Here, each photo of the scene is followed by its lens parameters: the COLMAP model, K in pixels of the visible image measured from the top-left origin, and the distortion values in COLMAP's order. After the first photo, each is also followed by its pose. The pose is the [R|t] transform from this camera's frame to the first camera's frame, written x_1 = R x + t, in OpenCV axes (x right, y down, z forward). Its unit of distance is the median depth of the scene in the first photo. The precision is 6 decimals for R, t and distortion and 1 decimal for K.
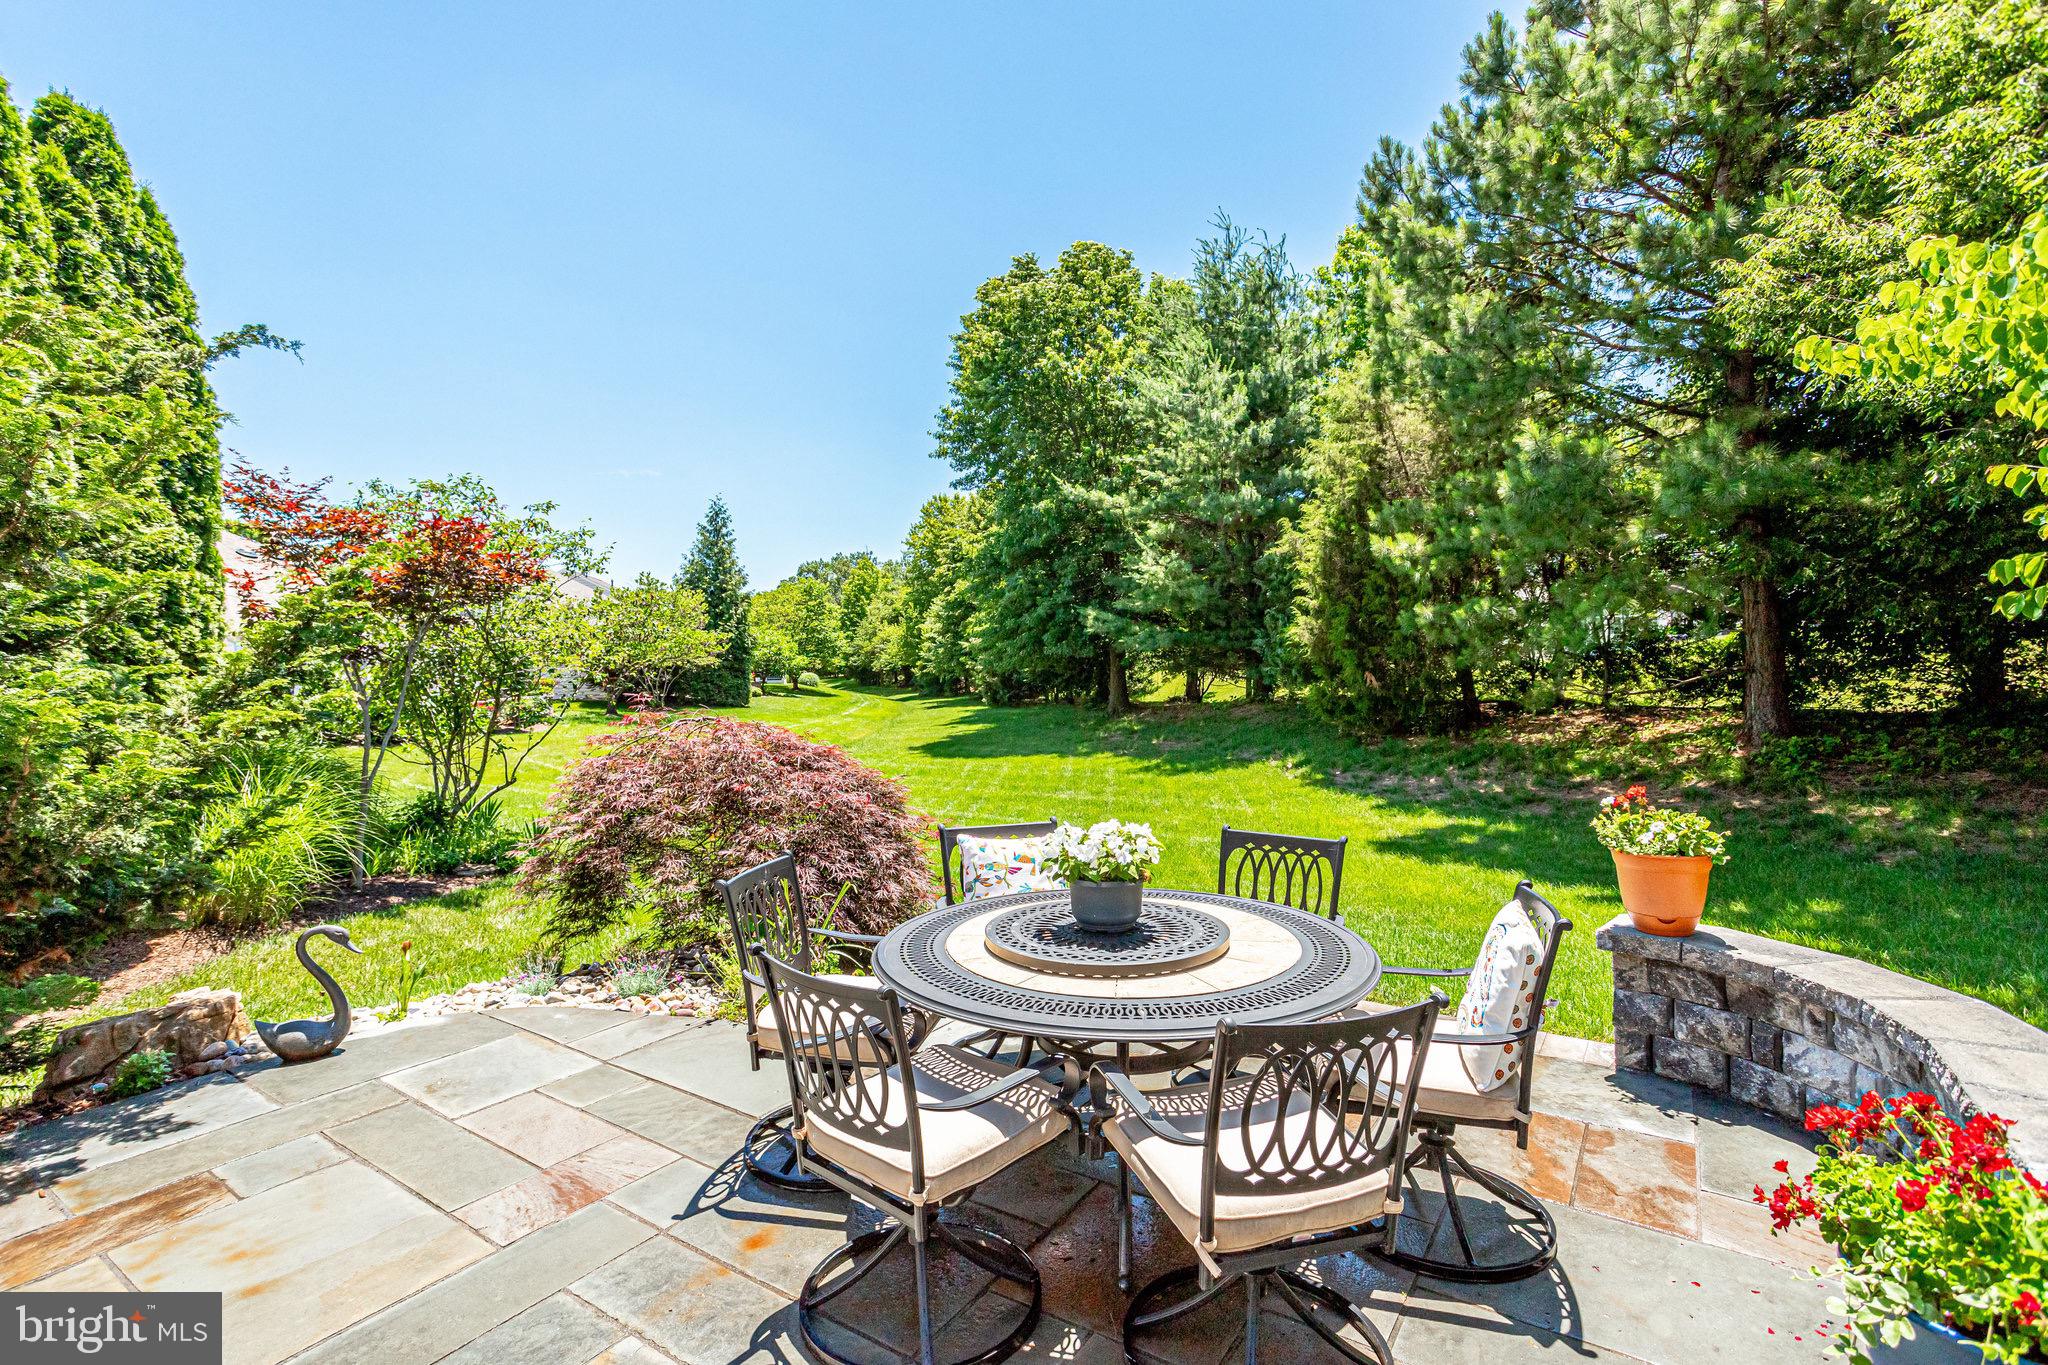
lens RADIAL K [[1001.1, 0, 1024.0], [0, 1001.1, 682.5], [0, 0, 1]] dist [-0.041772, 0.000321]
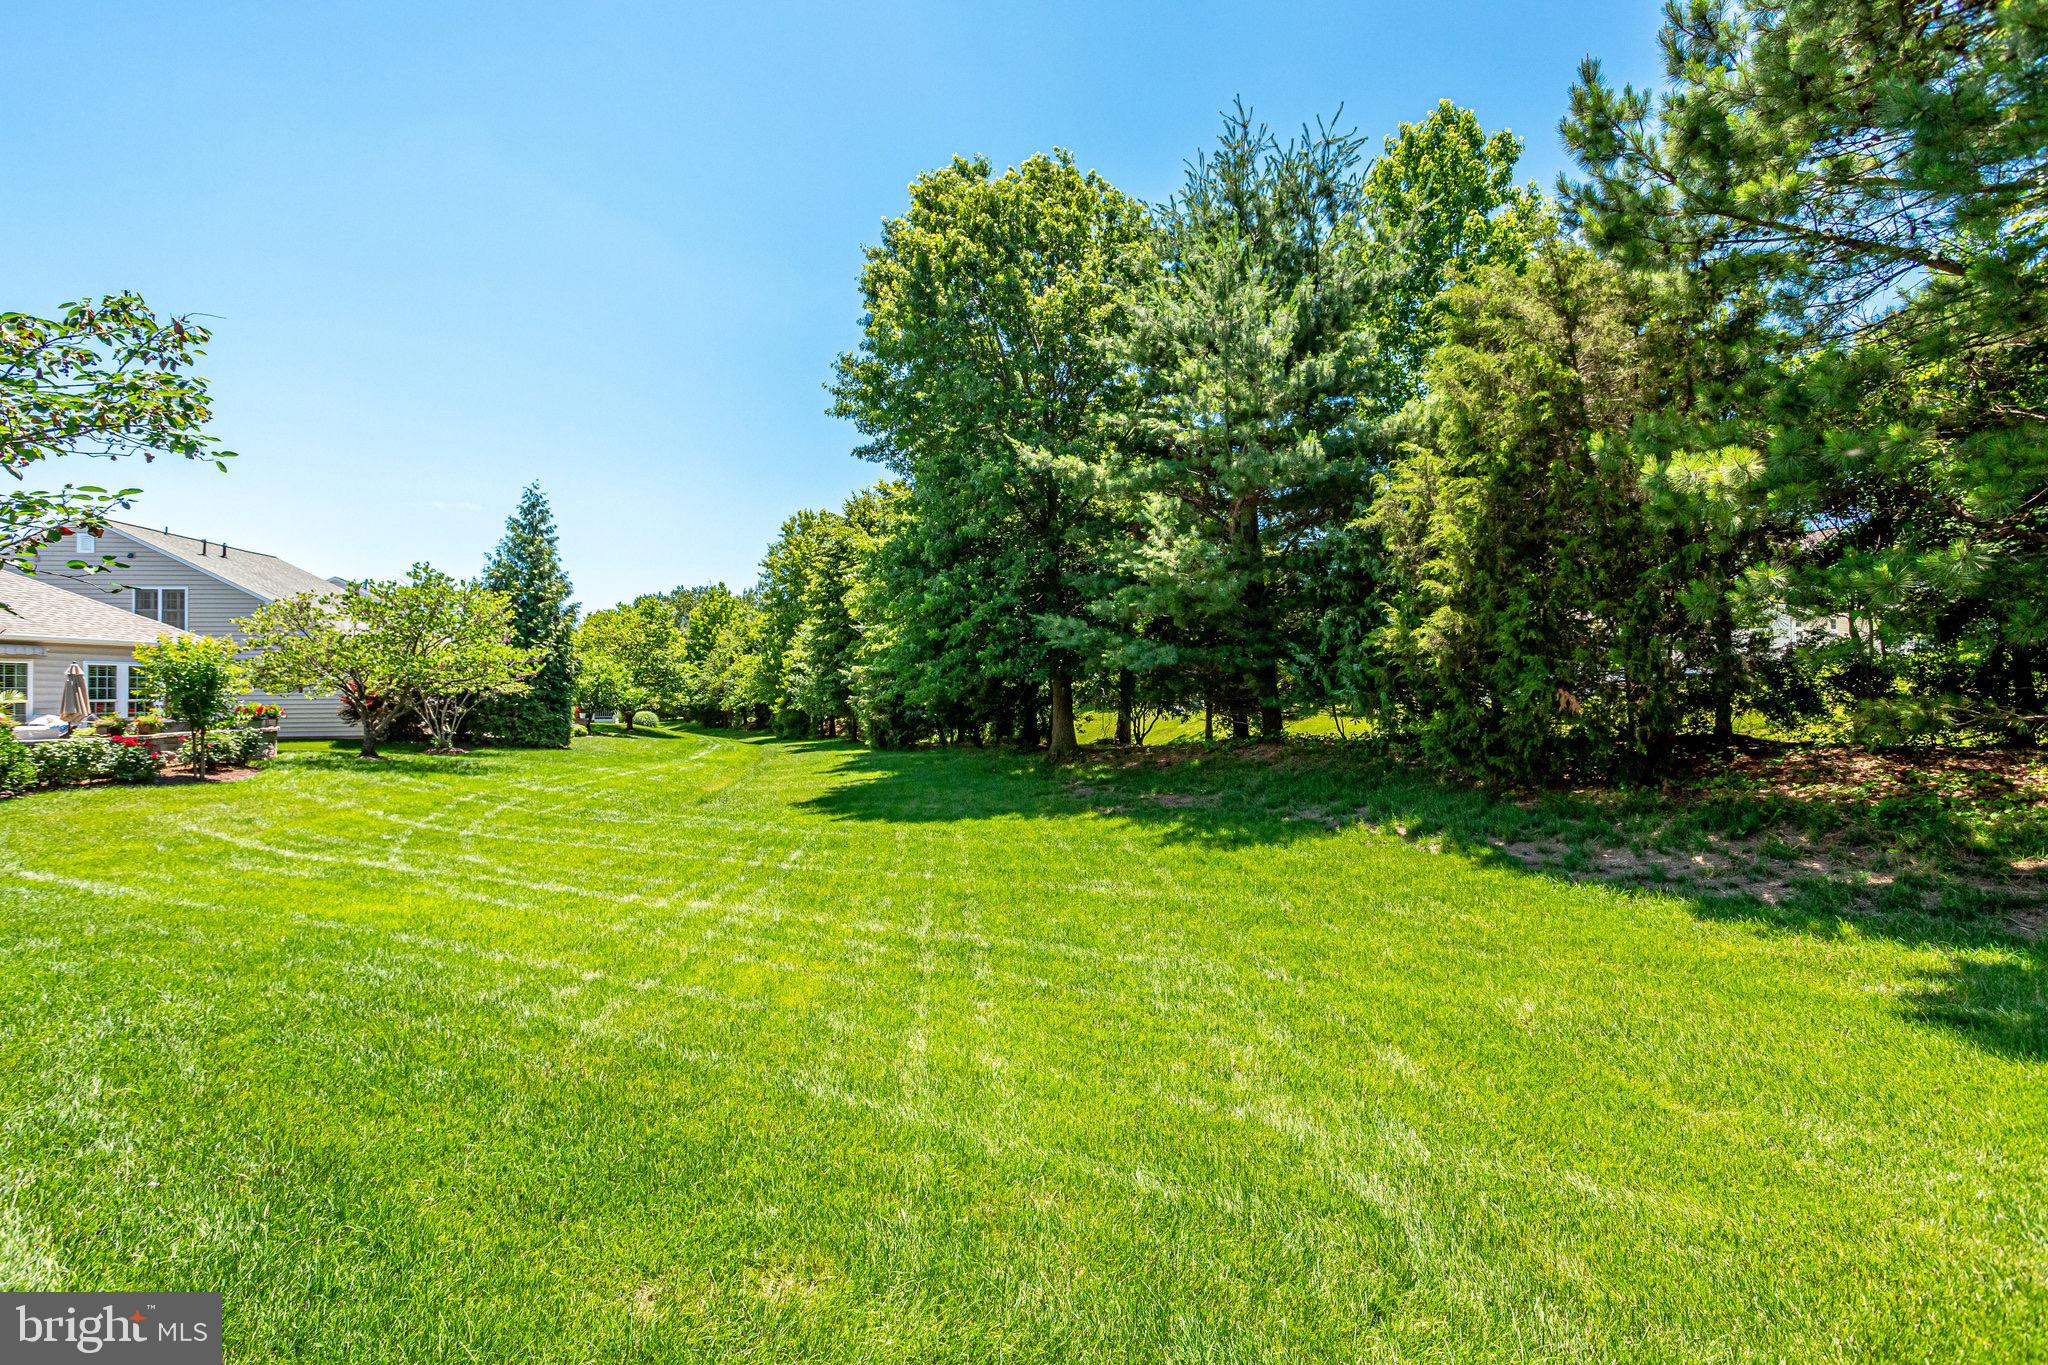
lens RADIAL K [[1001.1, 0, 1024.0], [0, 1001.1, 682.5], [0, 0, 1]] dist [-0.041772, 0.000321]
pose [[0.988038, 0.013458, 0.153622, -0.049954], [-0.006310, 0.998878, -0.046928, 0.007940], [-0.154081, 0.045397, 0.987015, 0.201567]]
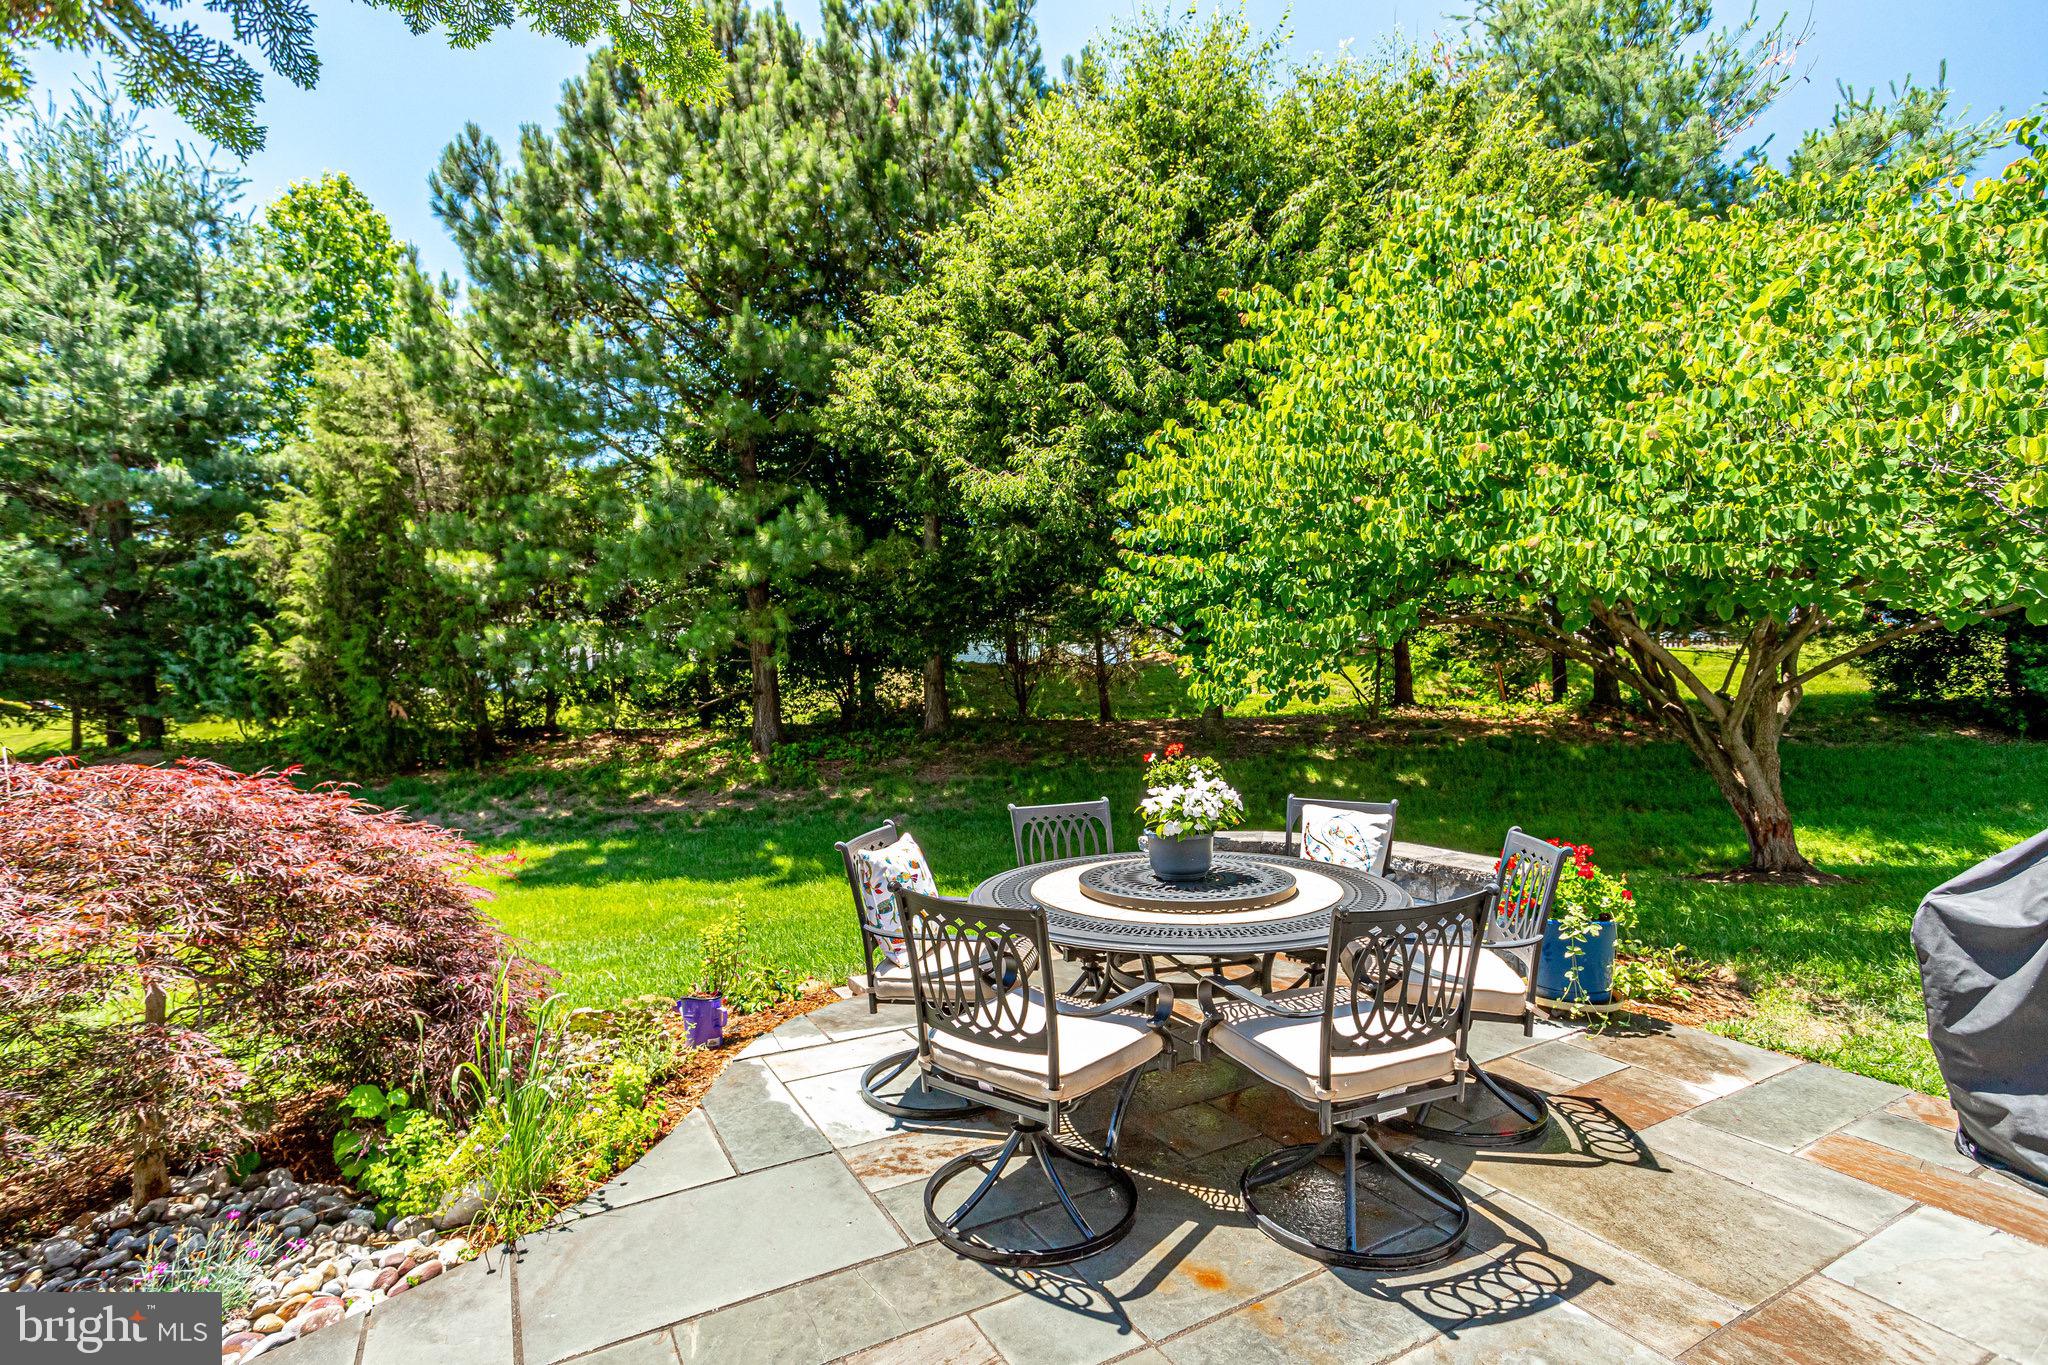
lens RADIAL K [[977.9, 0, 1052.9], [0, 977.9, 670.1], [0, 0, 1]] dist [-0.001556, 0.000524]
pose [[0.466272, 0.000689, 0.884641, -0.072289], [0.036662, 0.999125, -0.020102, -0.000159], [-0.883881, 0.041806, 0.465839, 0.041459]]
